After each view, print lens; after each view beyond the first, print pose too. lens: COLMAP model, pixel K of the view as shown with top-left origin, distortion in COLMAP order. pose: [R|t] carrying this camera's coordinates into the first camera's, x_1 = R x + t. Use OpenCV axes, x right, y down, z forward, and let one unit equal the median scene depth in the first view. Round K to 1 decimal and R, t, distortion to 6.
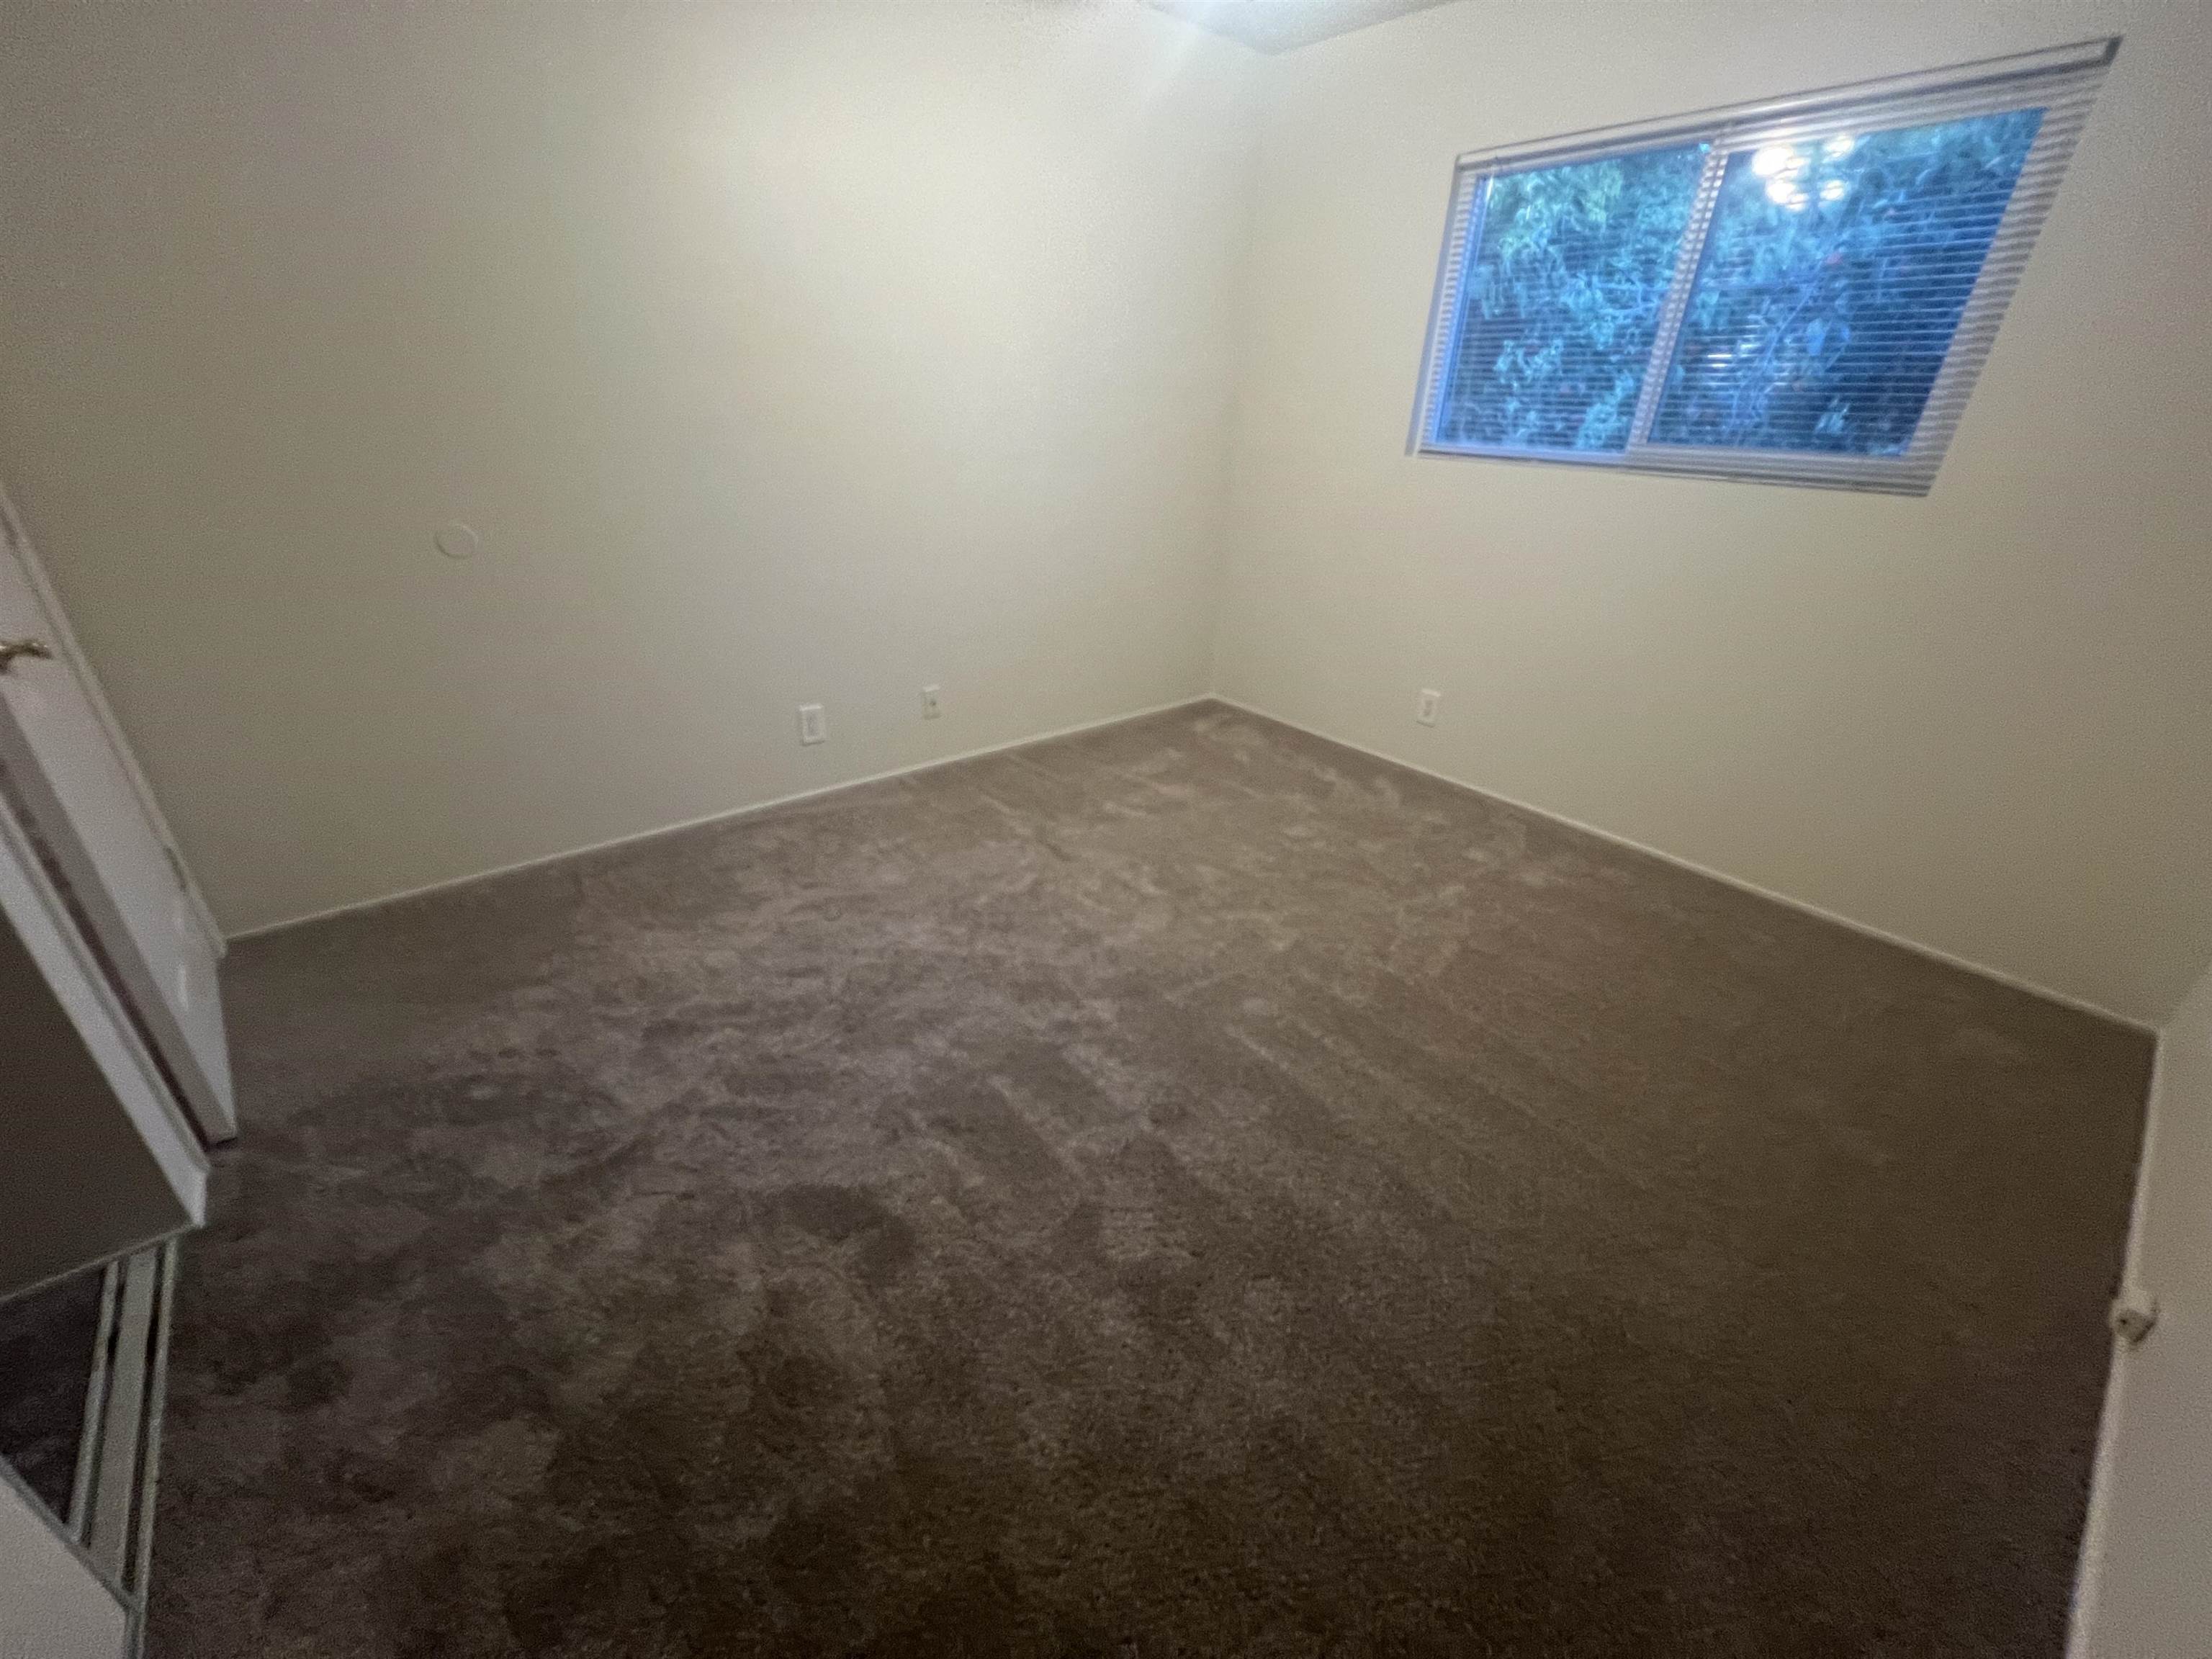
lens RADIAL K [[887.0, 0, 1106.0], [0, 887.0, 829.5], [0, 0, 1]] dist [0.009834, -0.000761]
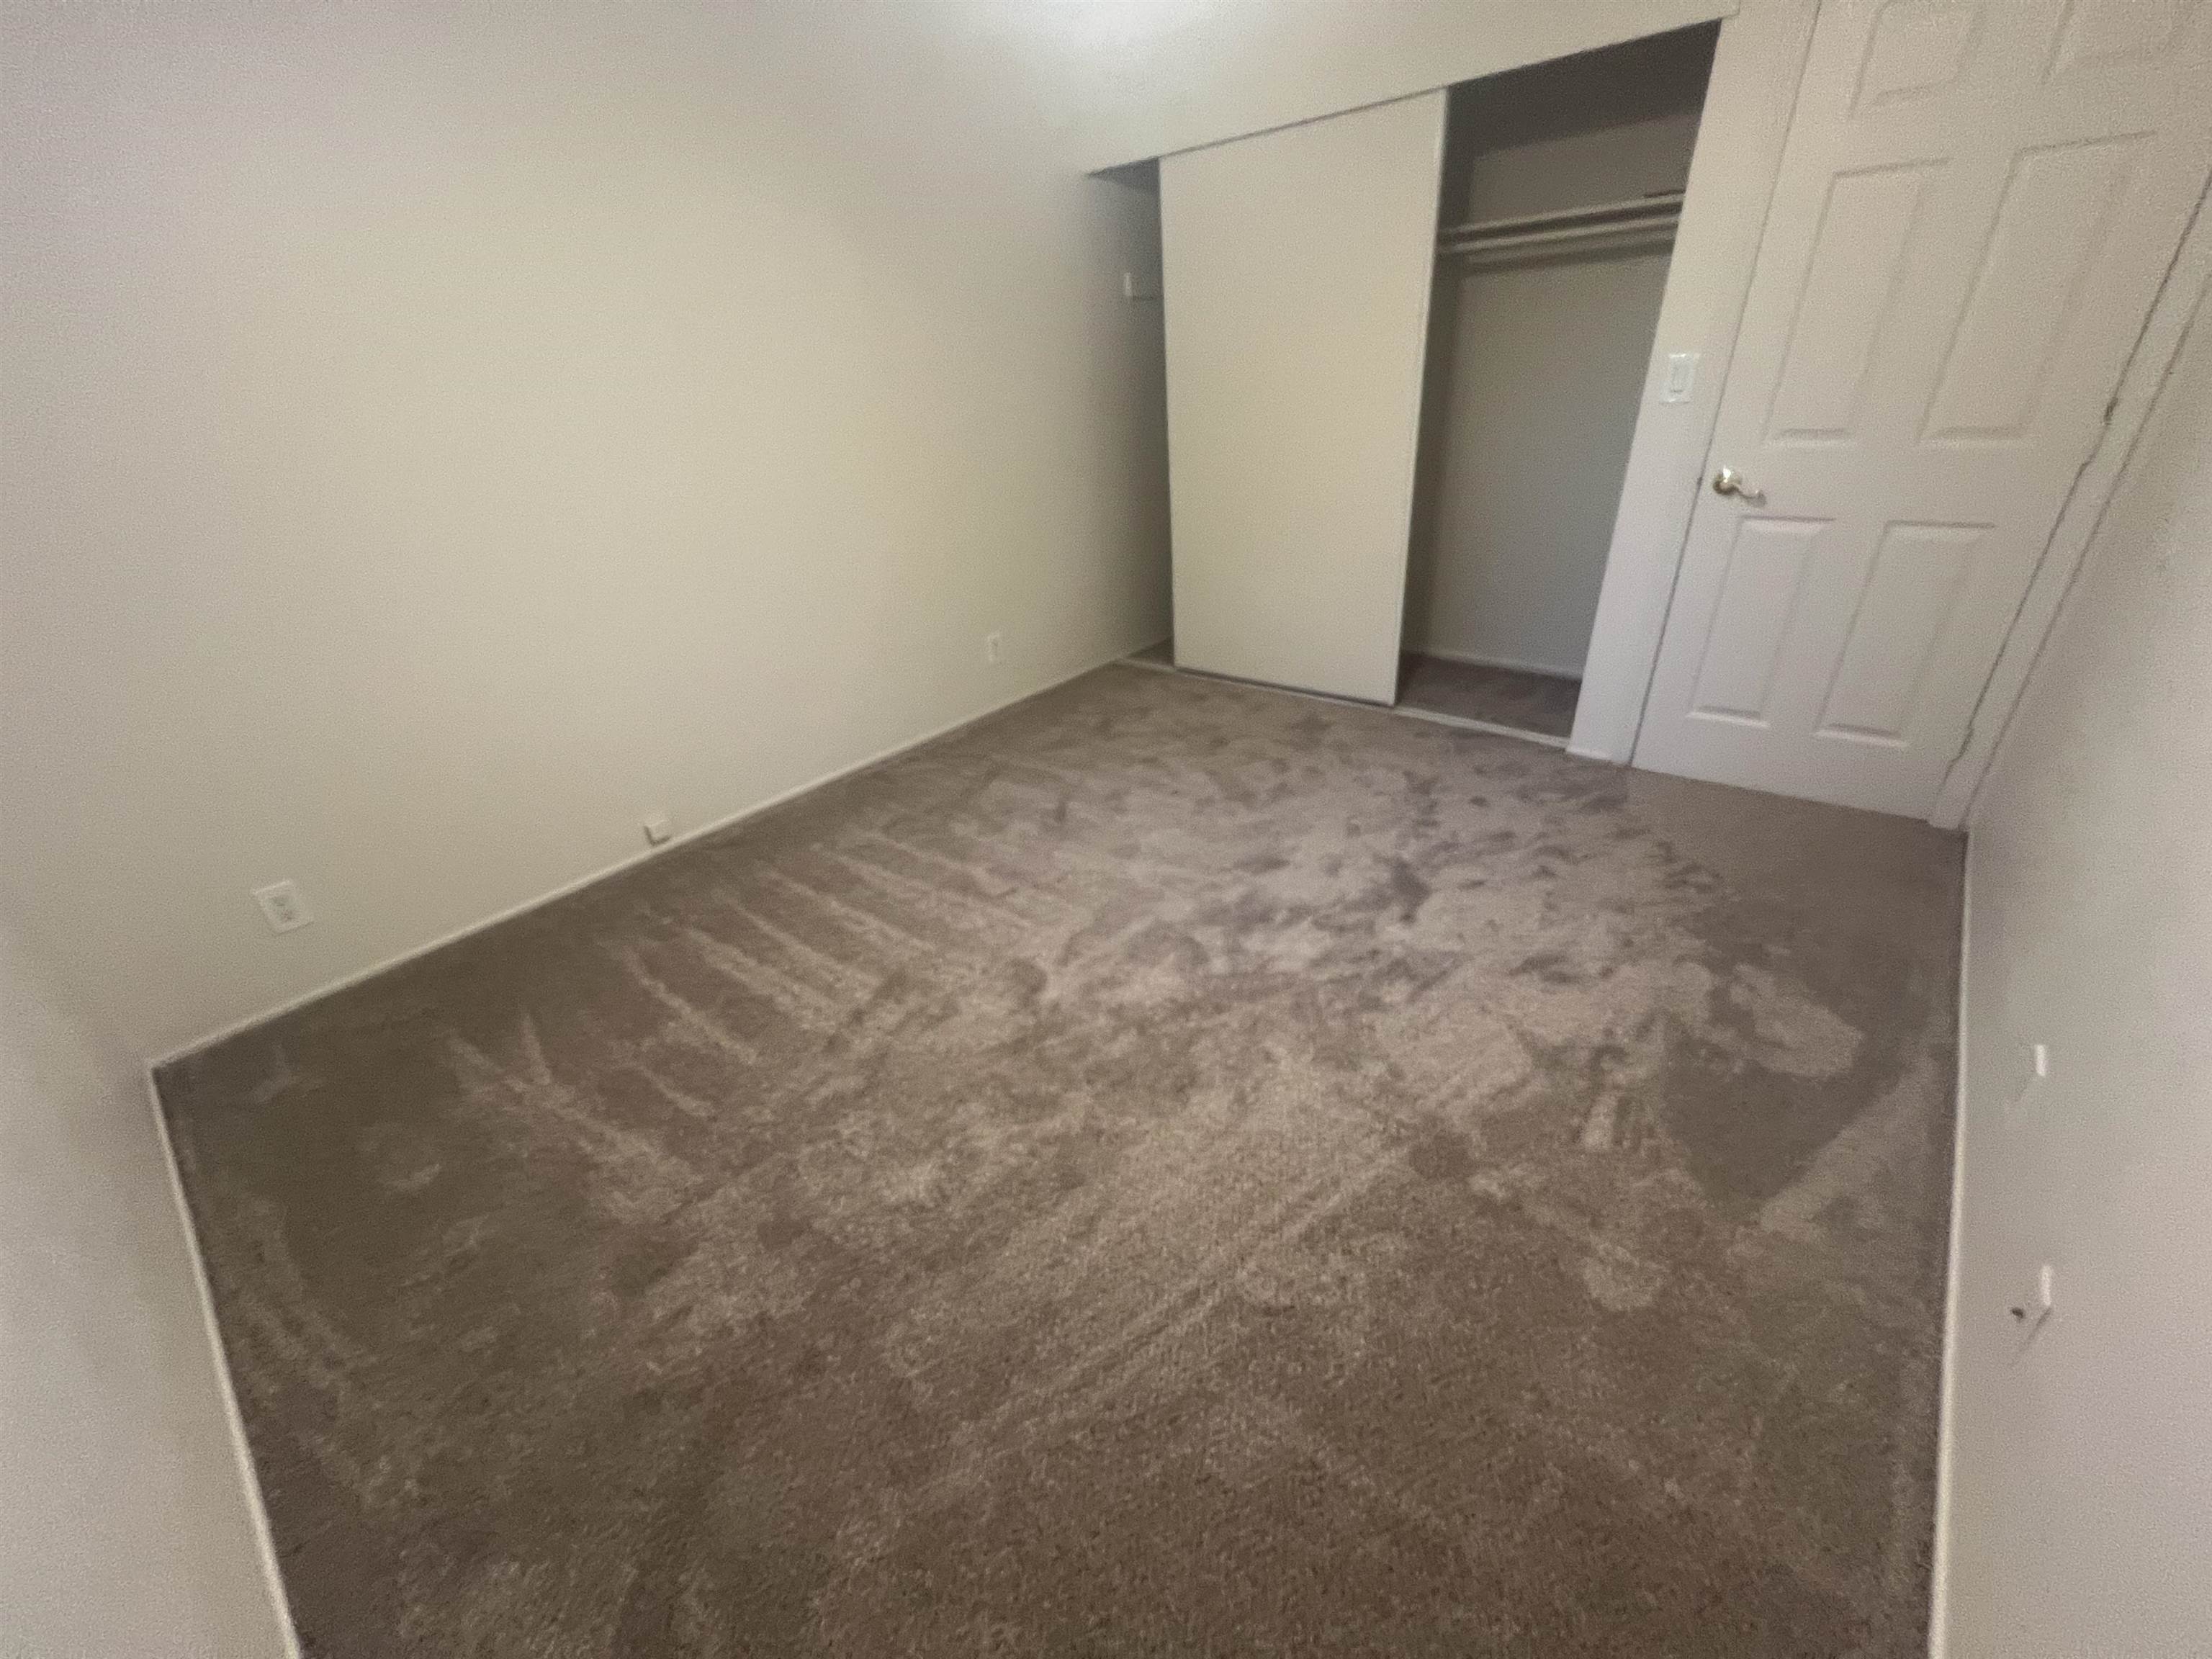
lens RADIAL K [[887.0, 0, 1106.0], [0, 887.0, 829.5], [0, 0, 1]] dist [0.009834, -0.000761]
pose [[-0.985599, 0.103858, -0.133446, 0.314520], [-0.048309, 0.583331, 0.810797, -0.945405], [0.162051, 0.805567, -0.569913, 1.865200]]
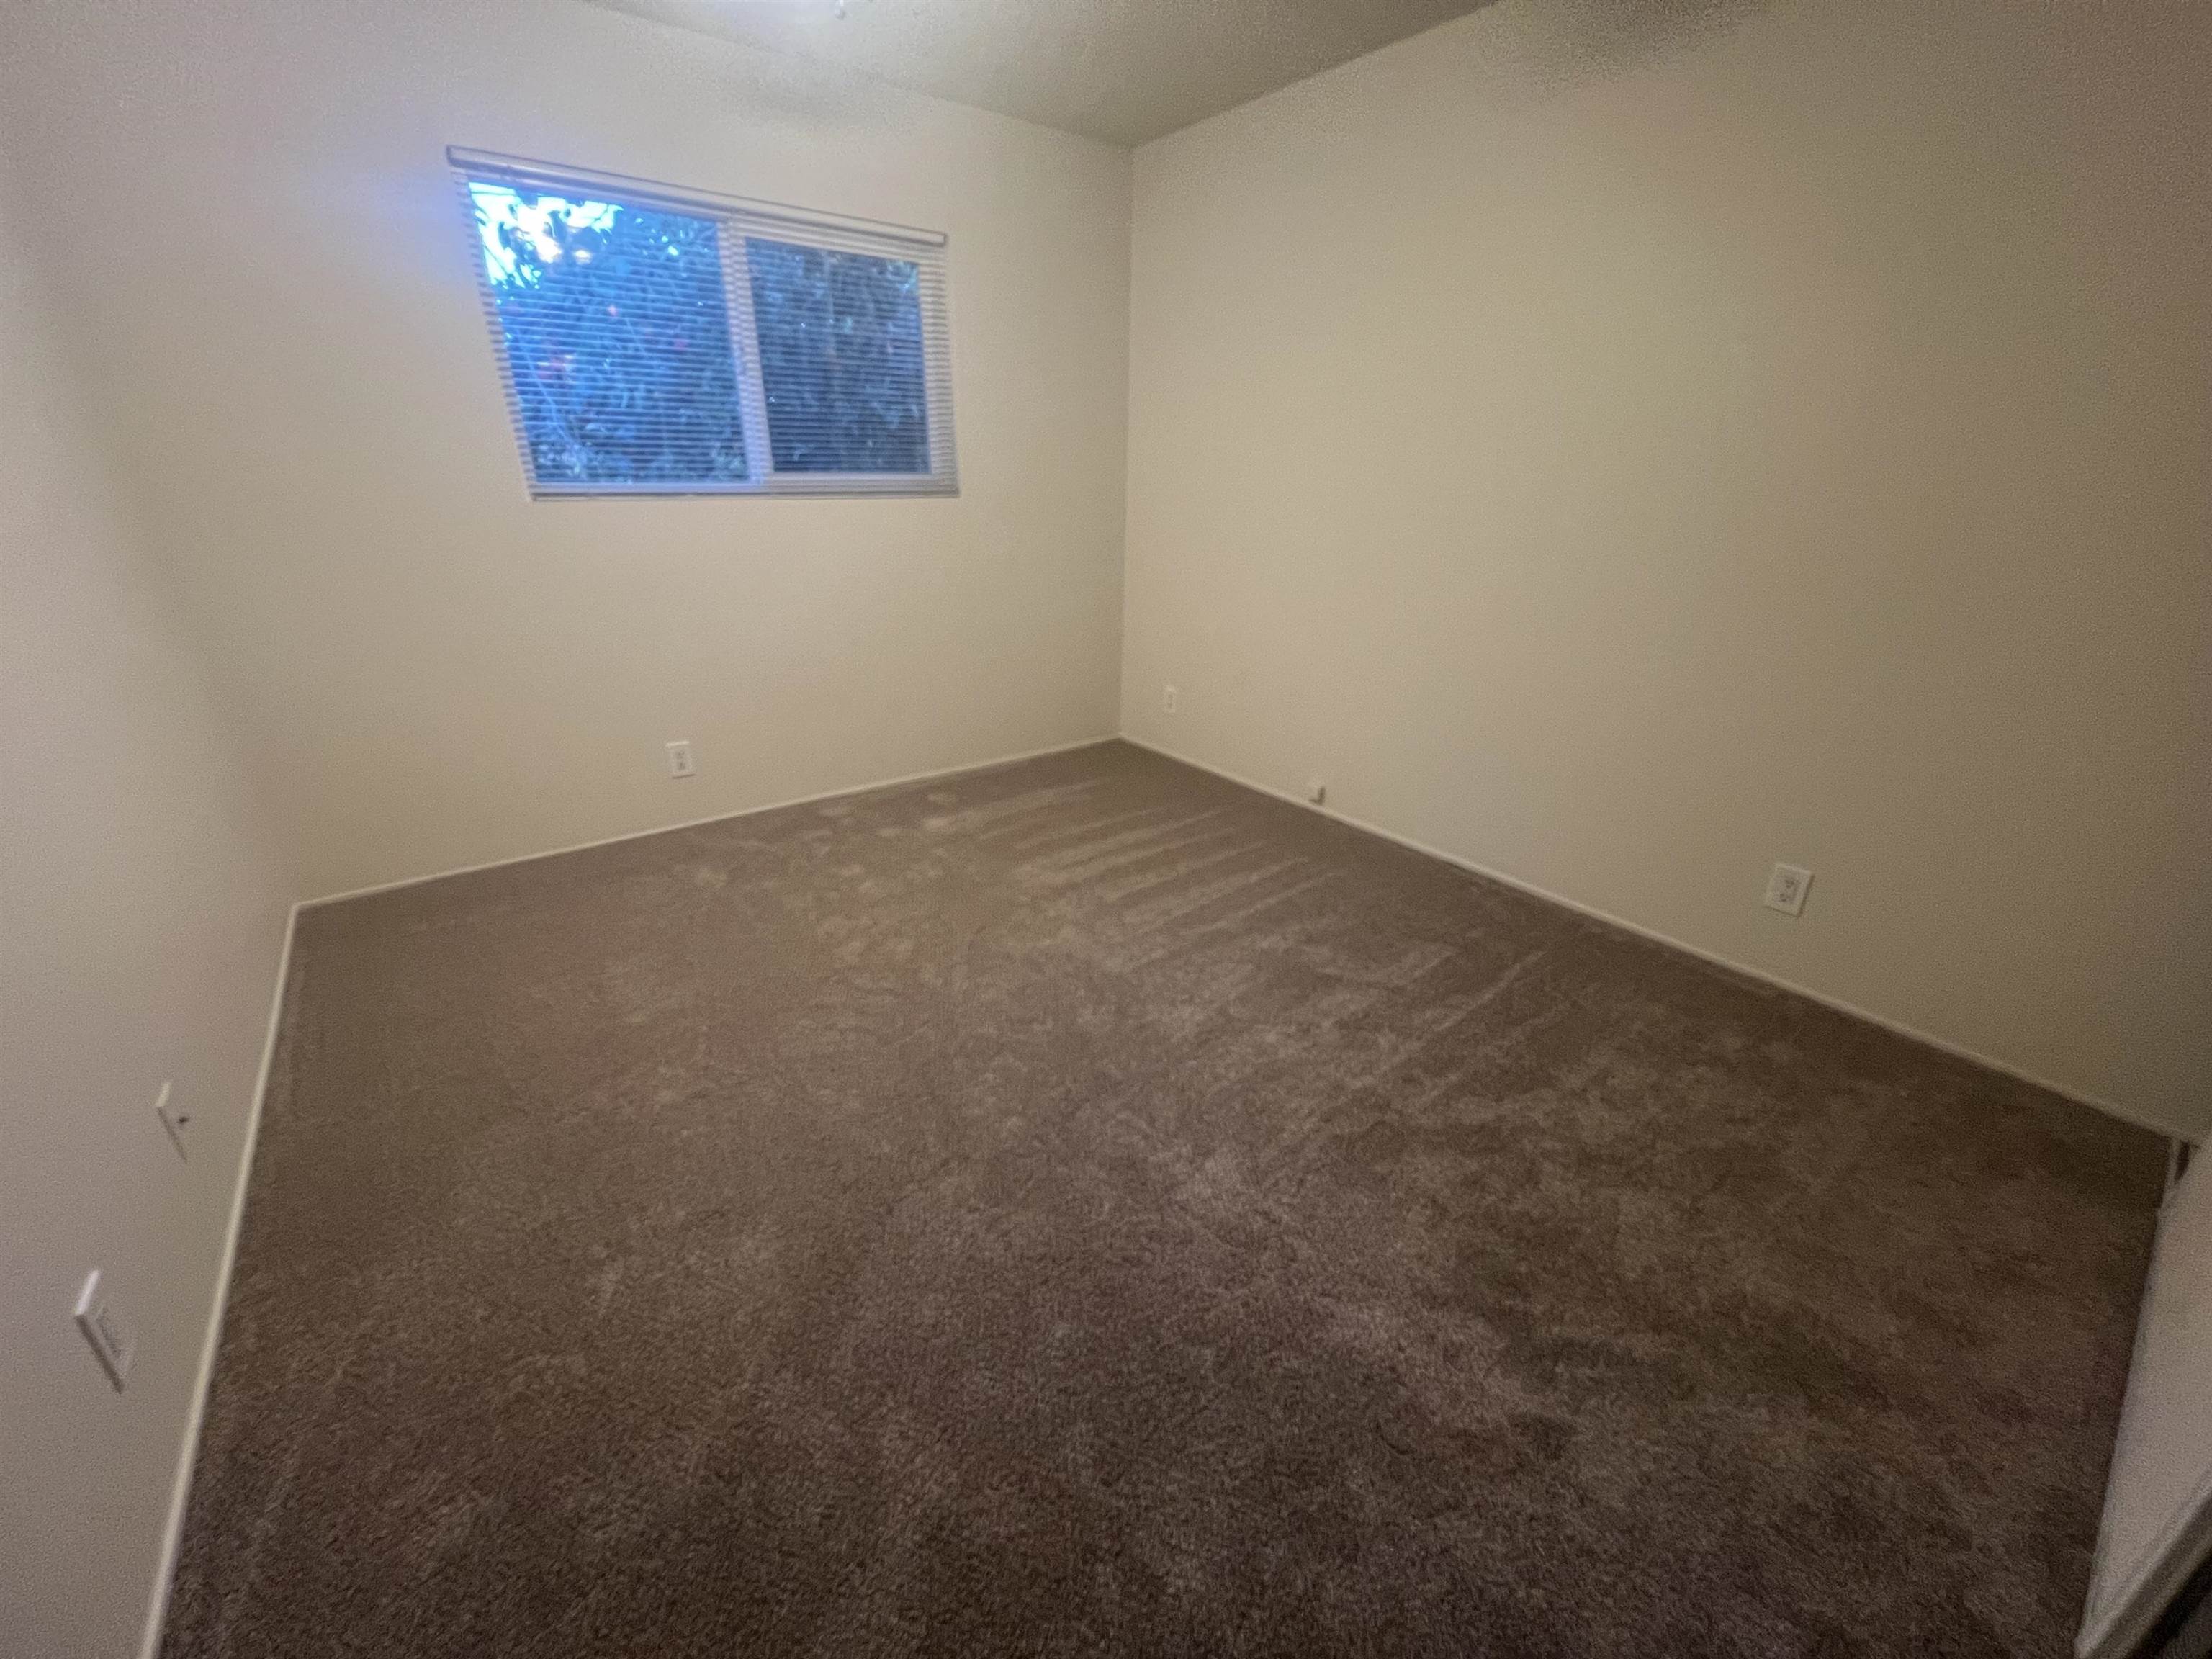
lens RADIAL K [[887.0, 0, 1106.0], [0, 887.0, 829.5], [0, 0, 1]] dist [0.009834, -0.000761]
pose [[0.042250, -0.414123, 0.909240, -0.971804], [0.433242, 0.827634, 0.356824, -0.420708], [-0.900287, 0.378845, 0.214383, 0.822663]]
